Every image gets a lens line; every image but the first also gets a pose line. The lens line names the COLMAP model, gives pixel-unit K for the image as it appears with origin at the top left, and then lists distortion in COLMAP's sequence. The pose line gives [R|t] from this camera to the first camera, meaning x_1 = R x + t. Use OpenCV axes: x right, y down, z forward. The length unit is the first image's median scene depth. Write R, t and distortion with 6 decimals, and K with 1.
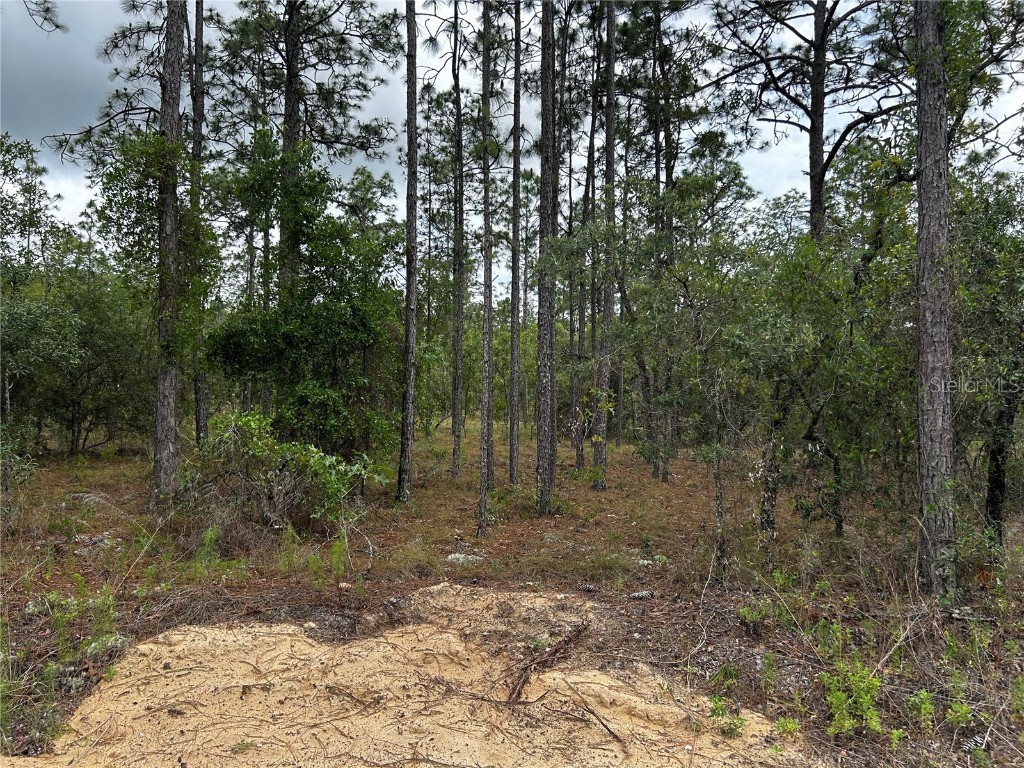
lens RADIAL K [[771.3, 0, 513.1], [0, 771.3, 391.7], [0, 0, 1]] dist [0.033336, -0.033442]
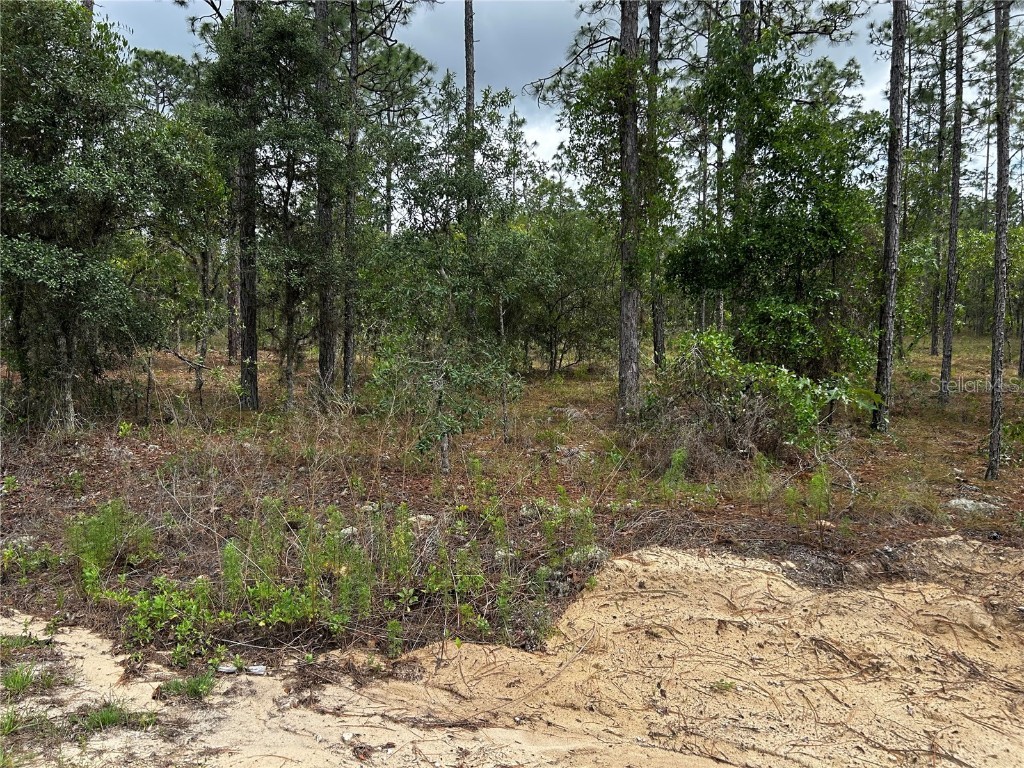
lens RADIAL K [[771.3, 0, 513.1], [0, 771.3, 391.7], [0, 0, 1]] dist [0.033336, -0.033442]
pose [[0.844953, 0.022867, -0.534351, -0.054732], [0.031367, 0.995247, 0.092191, 0.008788], [0.533920, -0.094658, 0.840220, 0.091582]]
